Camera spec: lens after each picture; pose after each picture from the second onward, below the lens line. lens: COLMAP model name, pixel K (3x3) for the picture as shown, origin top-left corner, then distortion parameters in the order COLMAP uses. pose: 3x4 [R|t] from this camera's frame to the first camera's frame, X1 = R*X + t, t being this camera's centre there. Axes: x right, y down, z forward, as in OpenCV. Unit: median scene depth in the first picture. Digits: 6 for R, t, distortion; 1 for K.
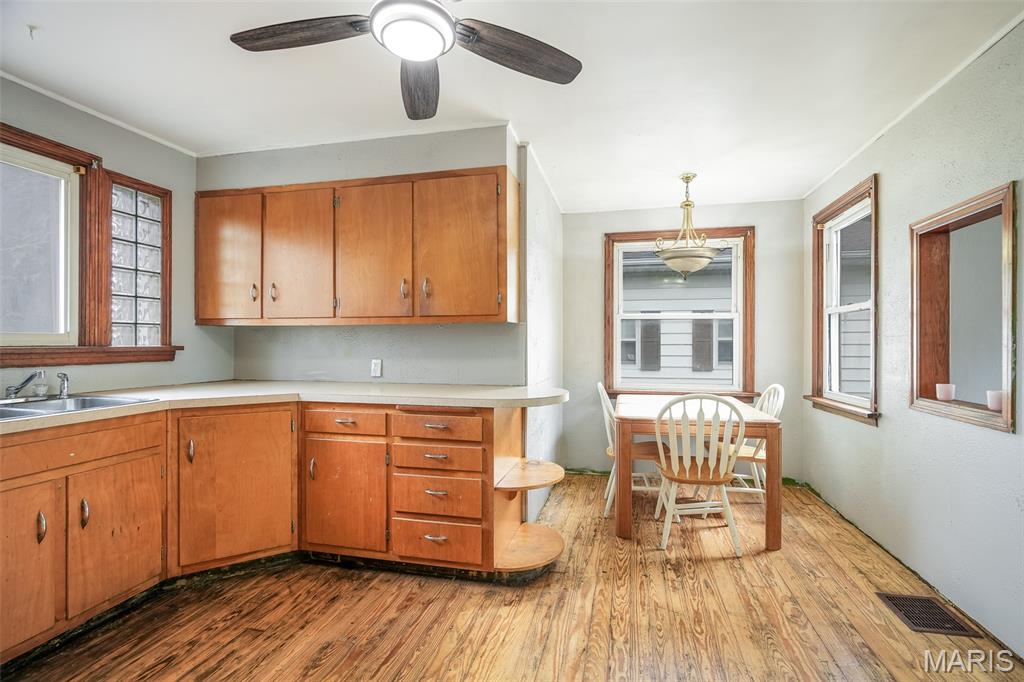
lens RADIAL K [[474.9, 0, 510.1], [0, 474.9, 339.3], [0, 0, 1]] dist [-0.003433, 0.000261]
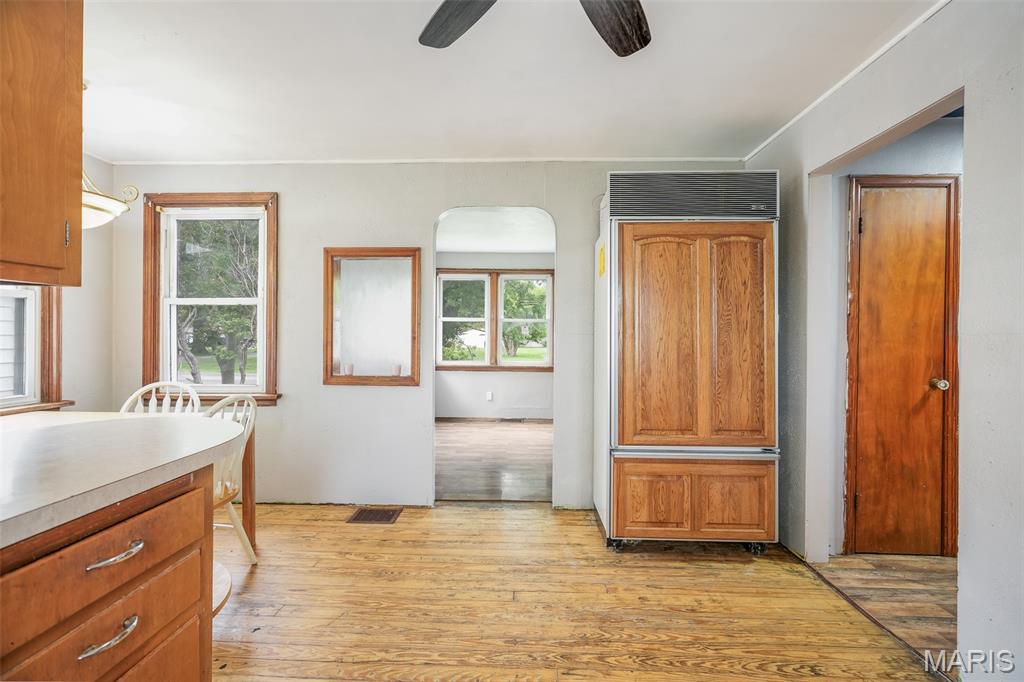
lens RADIAL K [[464.6, 0, 510.8], [0, 464.6, 336.8], [0, 0, 1]] dist [0.000622, 0.001601]
pose [[-0.208599, 0.000771, 0.978001, -0.595890], [-0.013475, 0.999902, -0.003662, 0.002903], [-0.977908, -0.013943, -0.208568, 0.785404]]
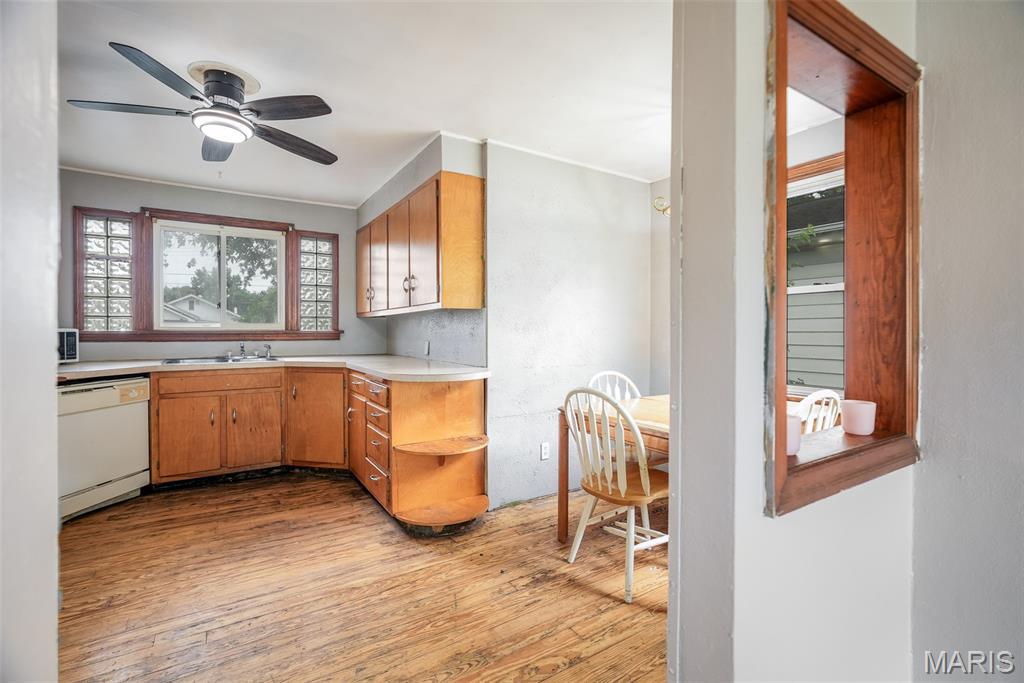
lens RADIAL K [[452.4, 0, 494.0], [0, 452.4, 331.7], [0, 0, 1]] dist [-0.001907, 0.000146]
pose [[0.705600, 0.000720, -0.708610, 0.954169], [0.005510, 0.999964, 0.006502, 0.013890], [0.708589, -0.008492, 0.705570, 0.371677]]
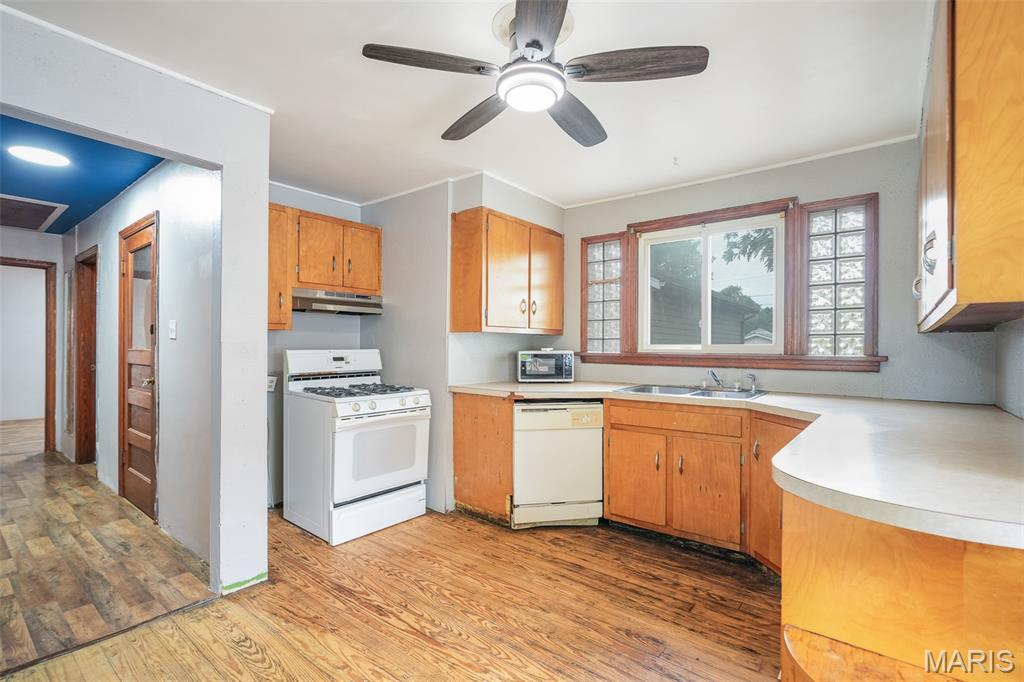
lens RADIAL K [[477.8, 0, 506.3], [0, 477.8, 348.5], [0, 0, 1]] dist [-0.002628, 0.000381]
pose [[-0.422650, -0.002941, -0.906288, 0.584899], [-0.001637, 0.999996, -0.002482, 0.002652], [0.906291, 0.000434, -0.422653, 0.937931]]
